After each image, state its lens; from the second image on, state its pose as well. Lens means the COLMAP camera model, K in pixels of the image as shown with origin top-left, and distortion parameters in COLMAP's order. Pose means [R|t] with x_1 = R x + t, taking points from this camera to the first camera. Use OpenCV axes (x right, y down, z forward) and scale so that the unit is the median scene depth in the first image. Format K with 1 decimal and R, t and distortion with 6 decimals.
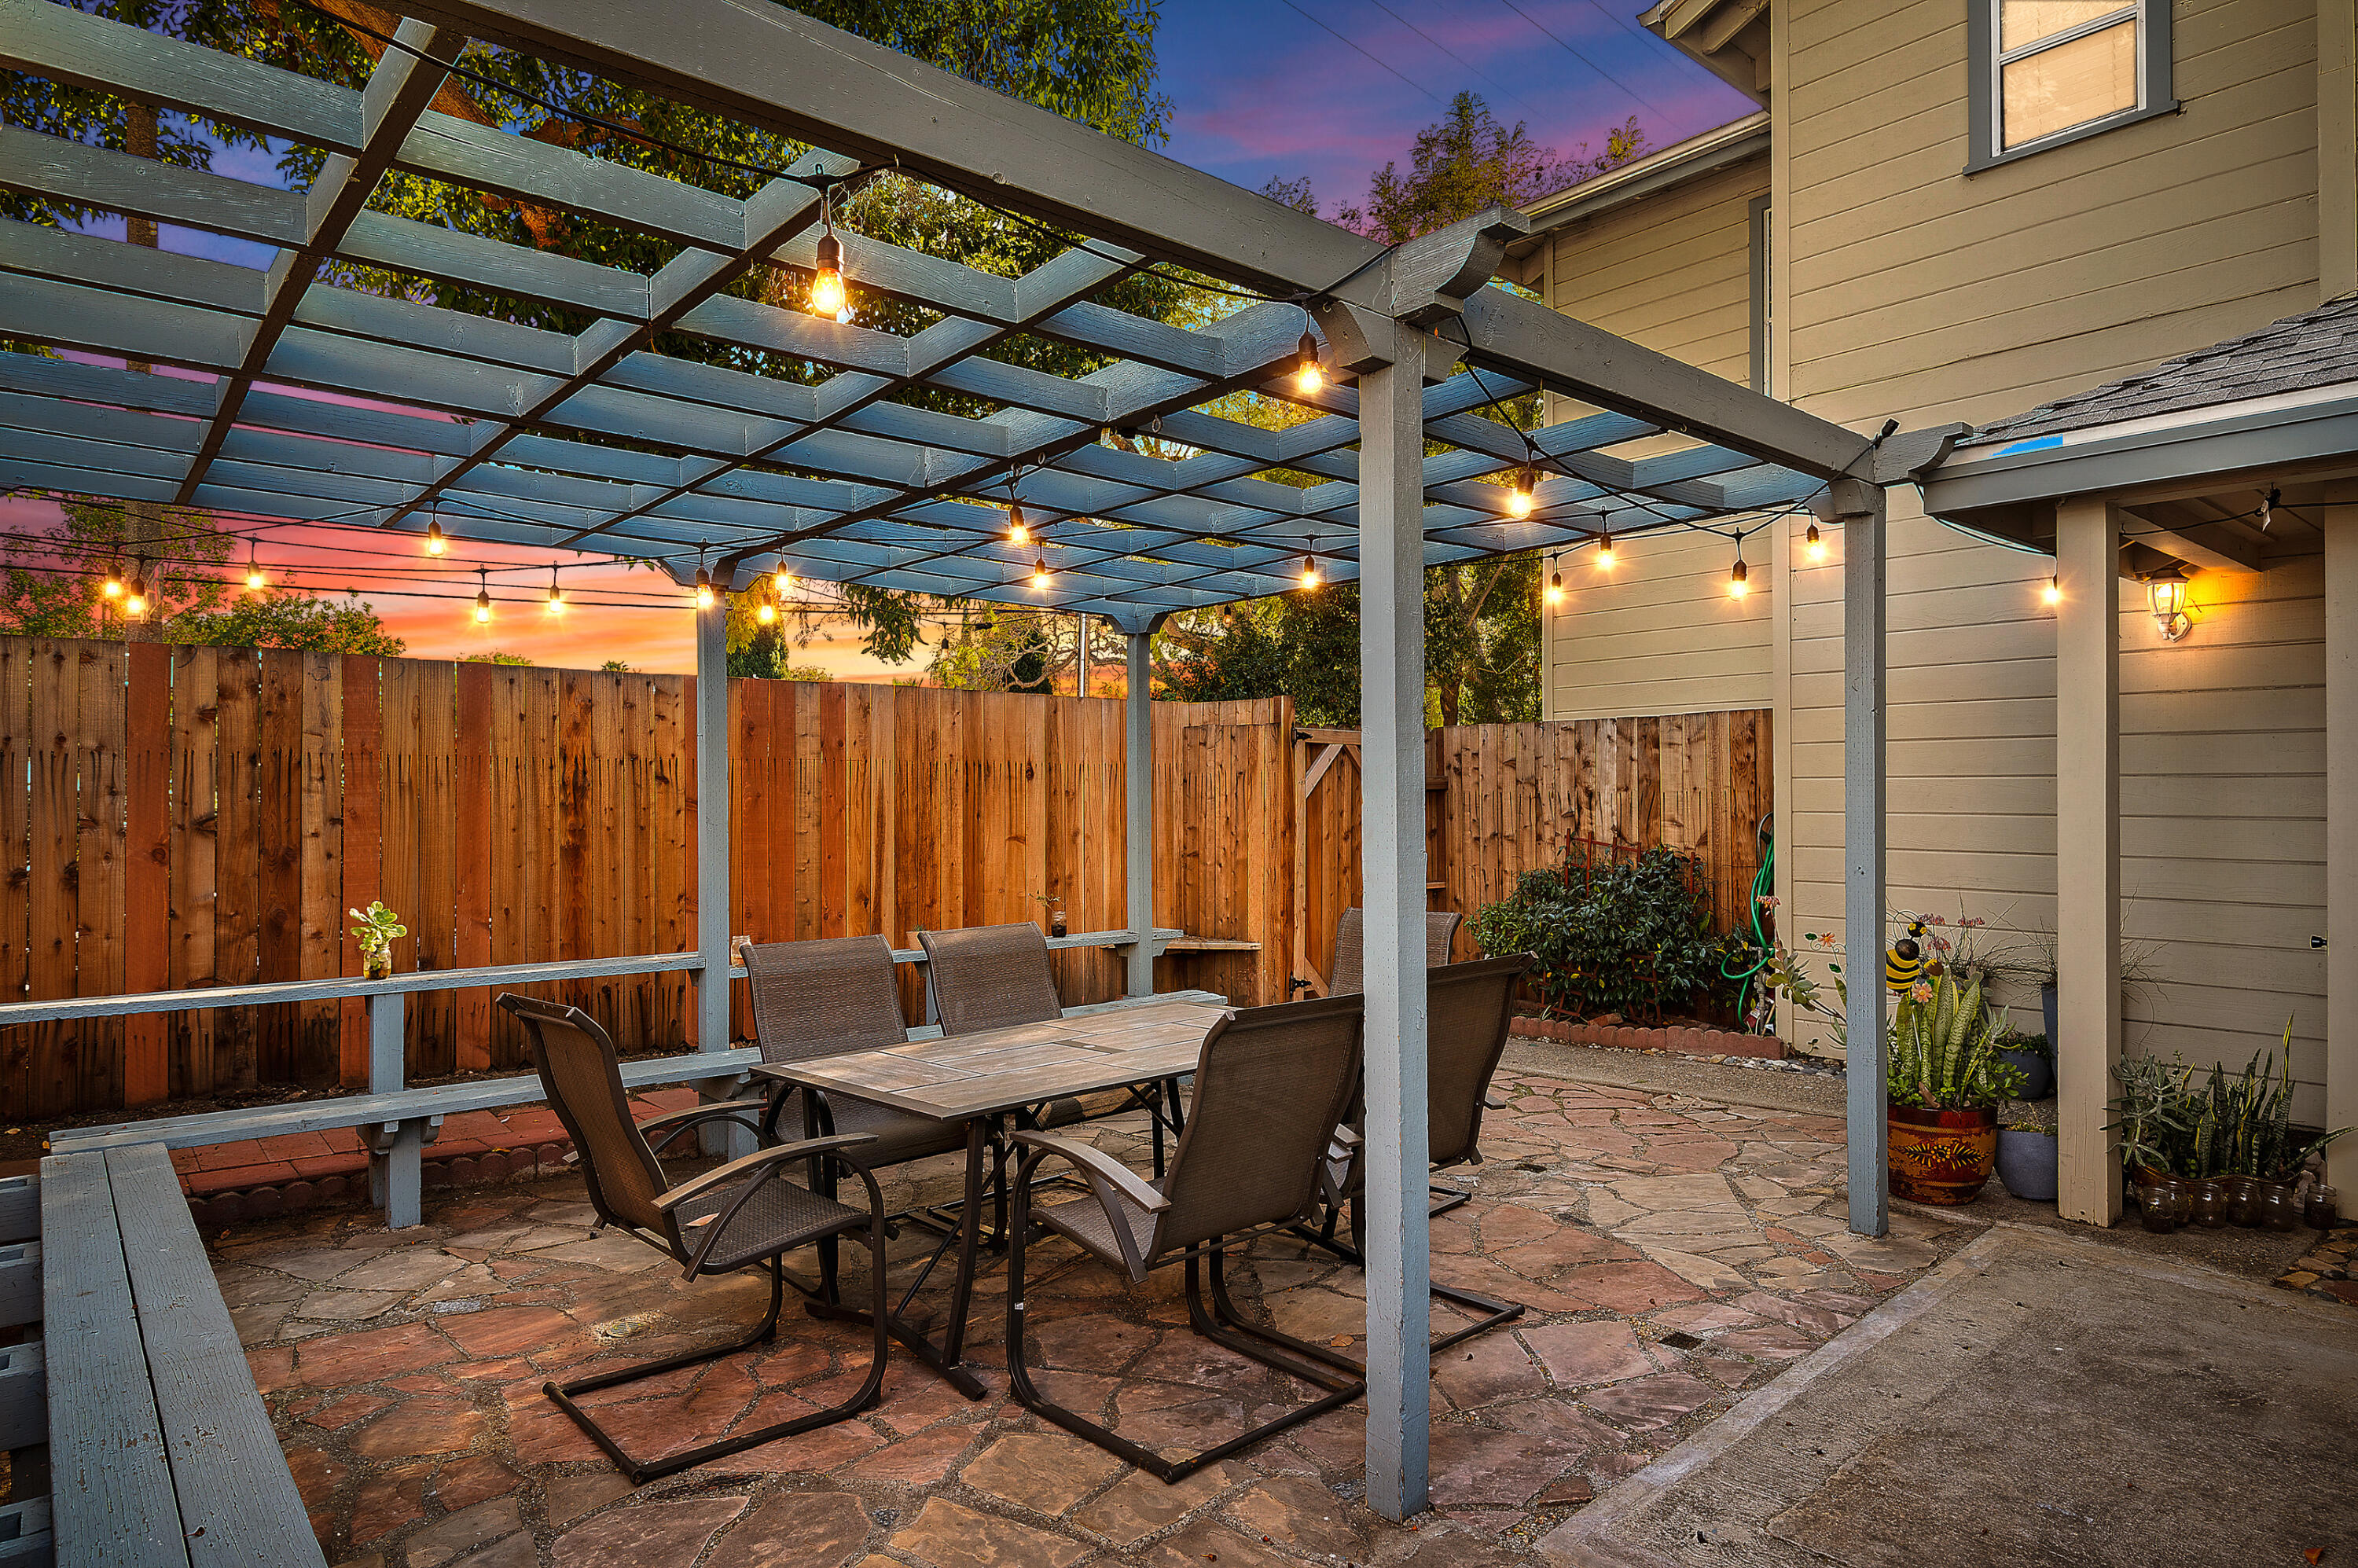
lens RADIAL K [[1373.5, 0, 1183.0], [0, 1373.5, 785.2], [0, 0, 1]] dist [-0.017054, 0.000261]
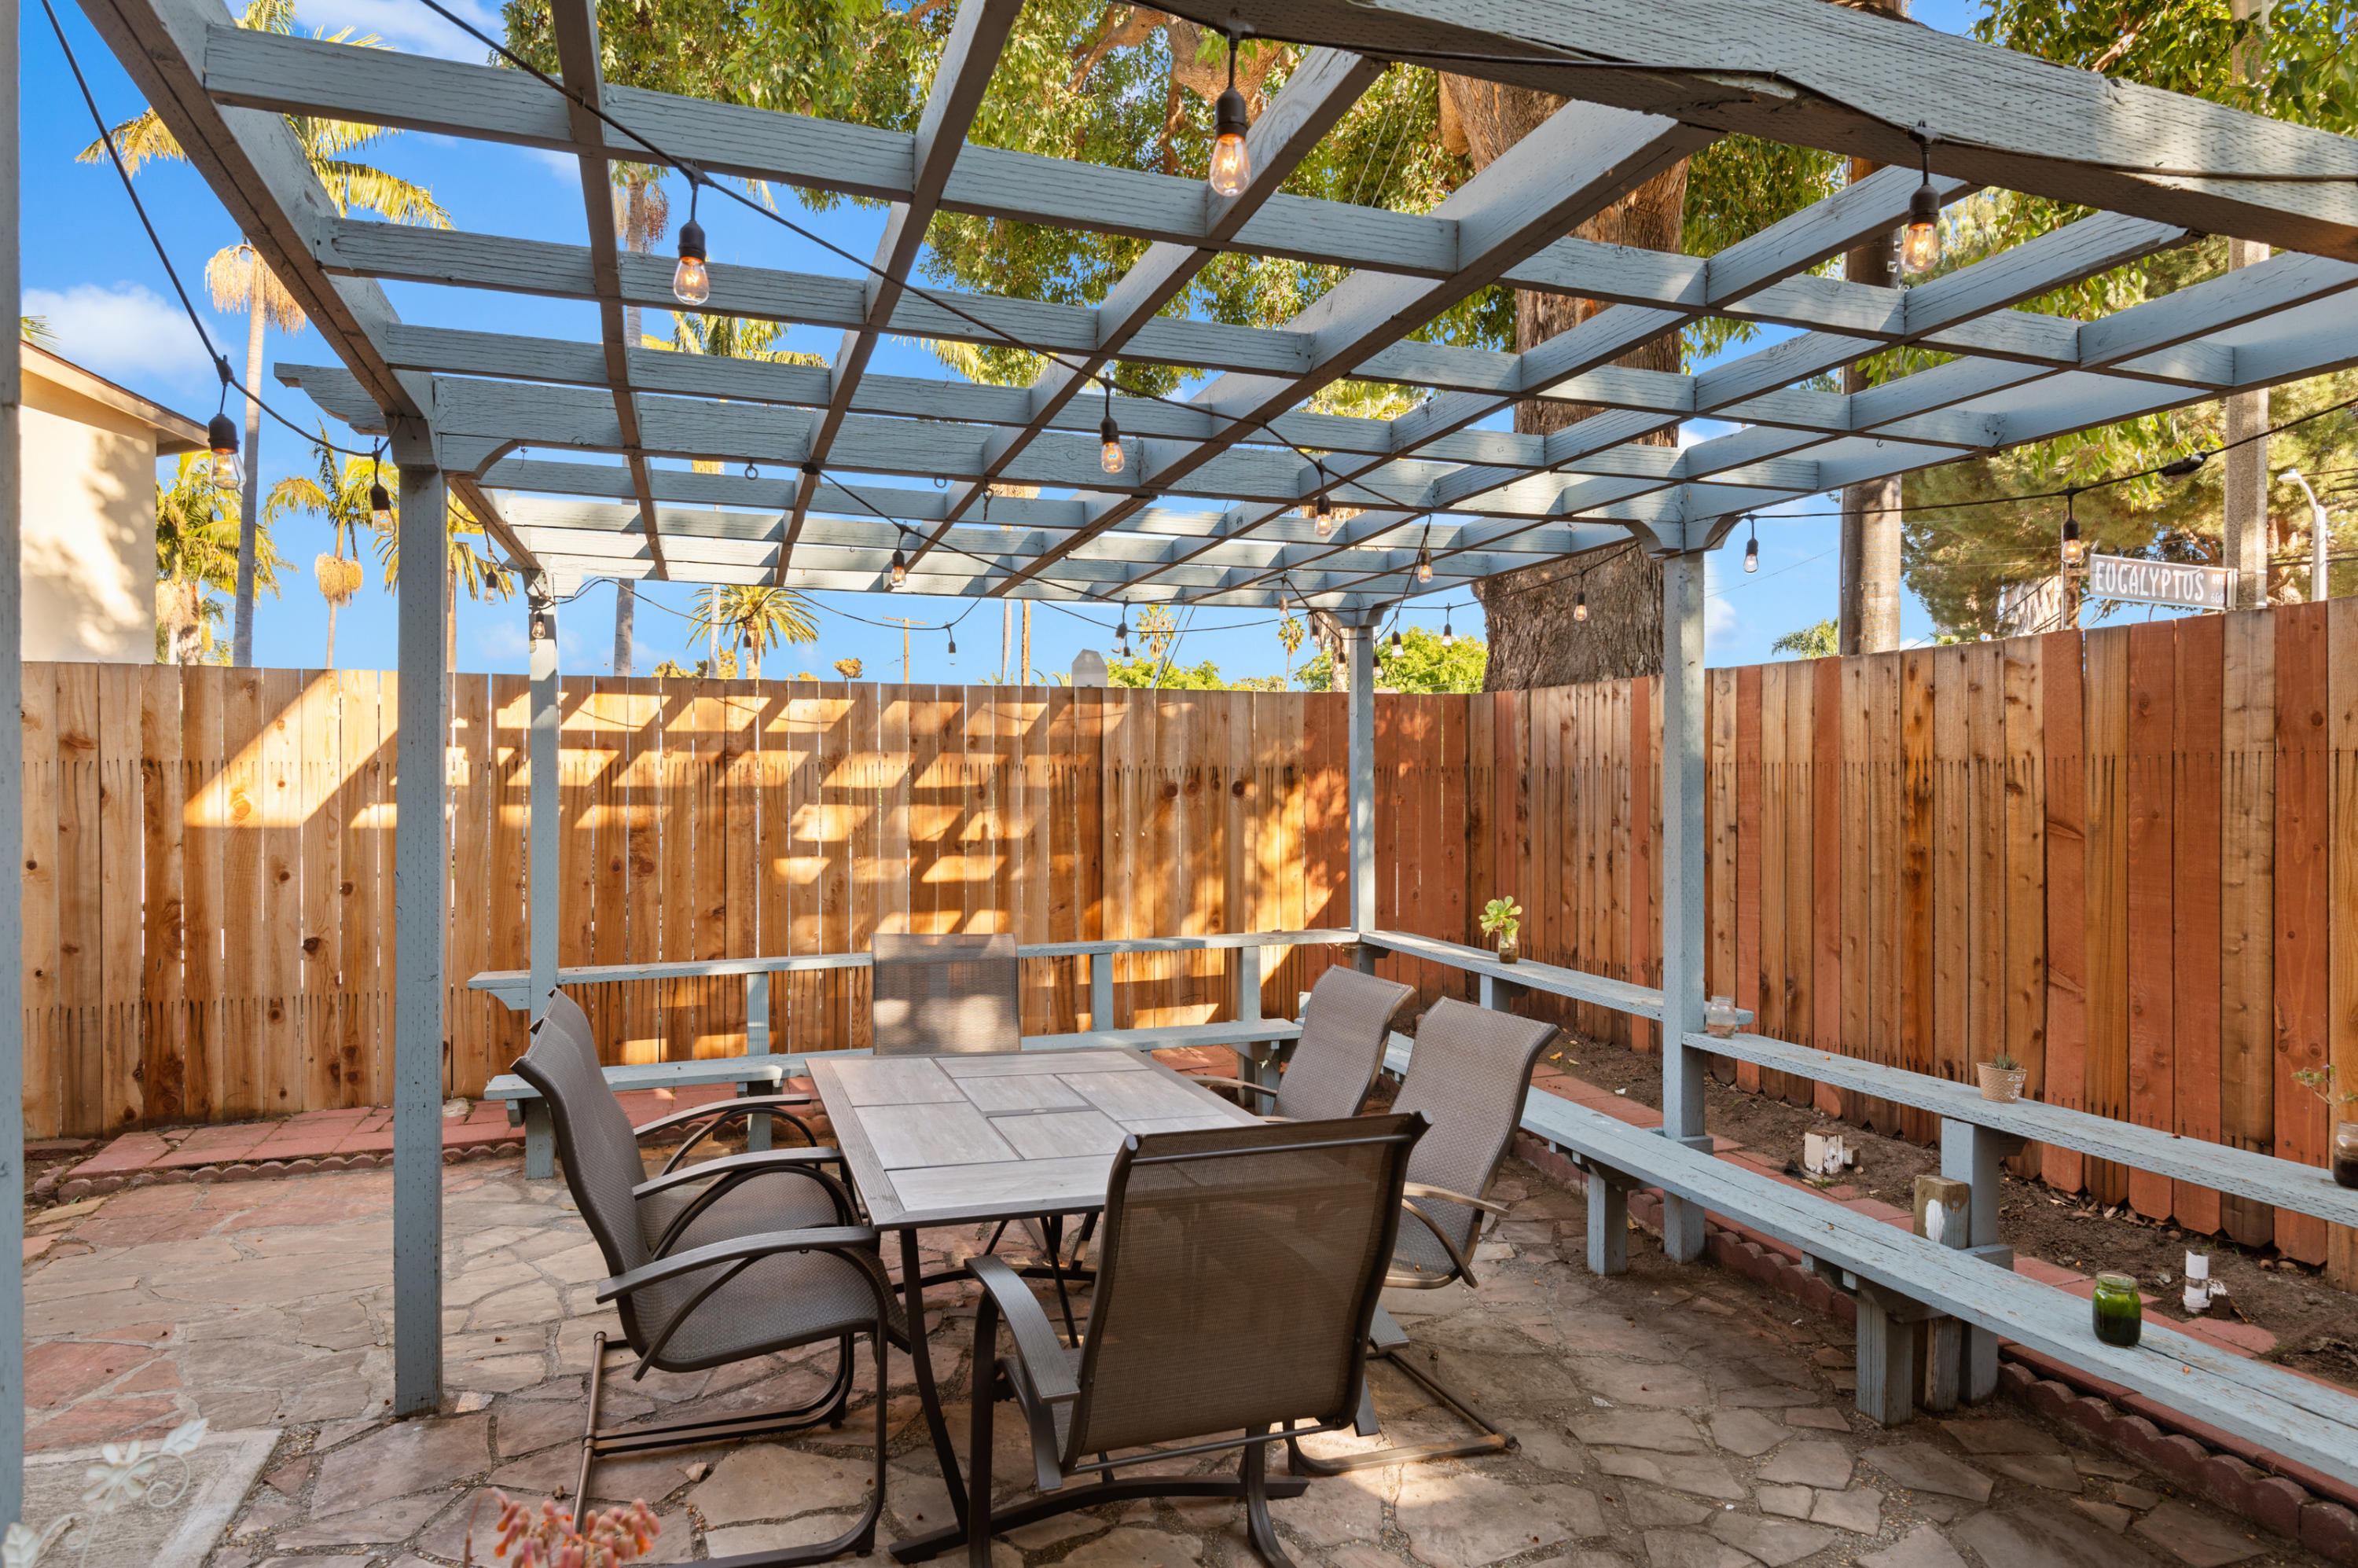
lens RADIAL K [[1373.5, 0, 1173.3], [0, 1373.5, 781.8], [0, 0, 1]] dist [-0.017054, 0.000261]
pose [[-0.370684, -0.002064, -0.928757, 0.429799], [0.001120, 0.999996, -0.002670, -0.006248], [0.928758, -0.002030, -0.370680, 0.867118]]
